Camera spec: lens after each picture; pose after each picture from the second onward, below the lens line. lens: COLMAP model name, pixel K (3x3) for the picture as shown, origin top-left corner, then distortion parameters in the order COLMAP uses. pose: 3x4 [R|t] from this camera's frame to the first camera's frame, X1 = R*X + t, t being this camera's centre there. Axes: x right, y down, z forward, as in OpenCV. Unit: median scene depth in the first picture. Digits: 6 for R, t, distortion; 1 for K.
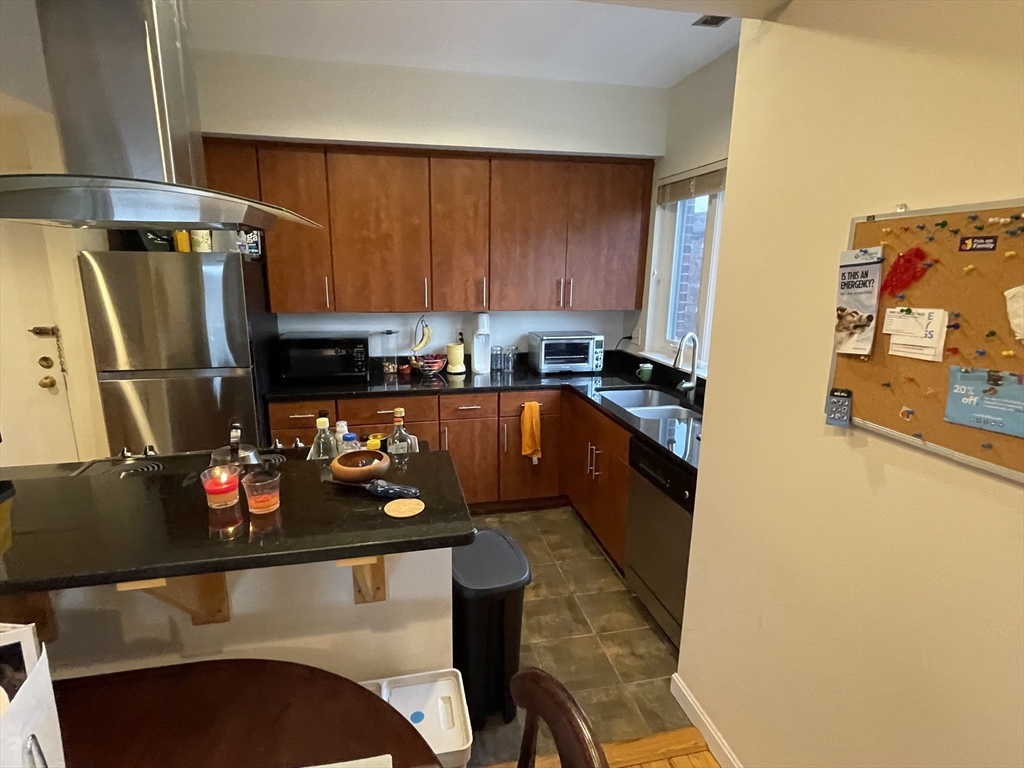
lens RADIAL K [[515.9, 0, 508.1], [0, 515.9, 379.5], [0, 0, 1]] dist [-0.017606, 0.005004]
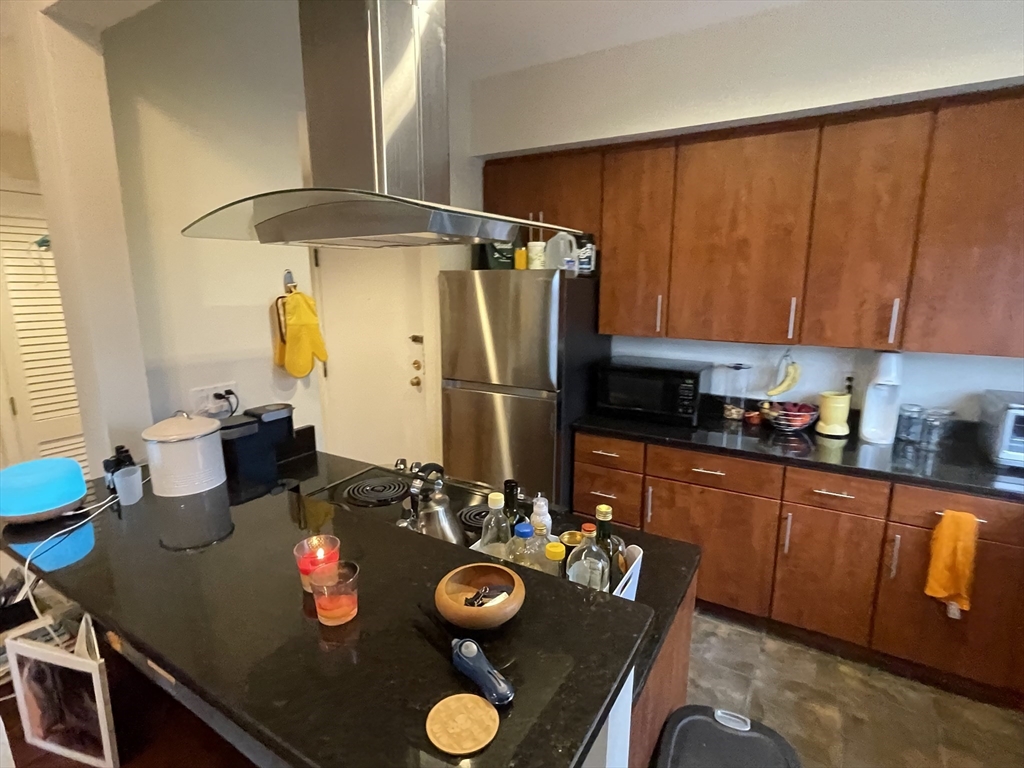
lens RADIAL K [[515.9, 0, 500.0], [0, 515.9, 380.0], [0, 0, 1]] dist [-0.017606, 0.005004]
pose [[0.707273, 0.121422, -0.696435, 0.059414], [-0.138940, 0.989801, 0.031468, -0.049285], [0.693153, 0.074506, 0.716929, 0.213884]]
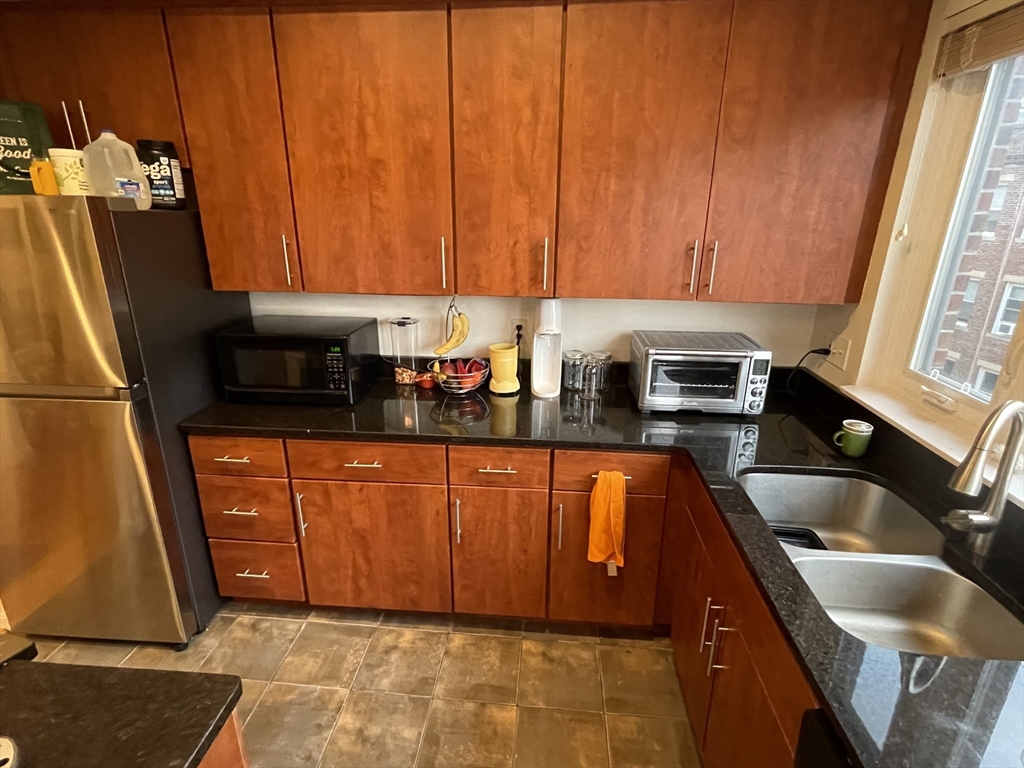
lens RADIAL K [[515.9, 0, 511.1], [0, 515.9, 377.2], [0, 0, 1]] dist [-0.017606, 0.005004]
pose [[0.956051, 0.089796, -0.279111, 0.085478], [-0.060800, 0.991973, 0.110875, -0.108289], [0.286827, -0.089032, 0.953836, 0.450806]]
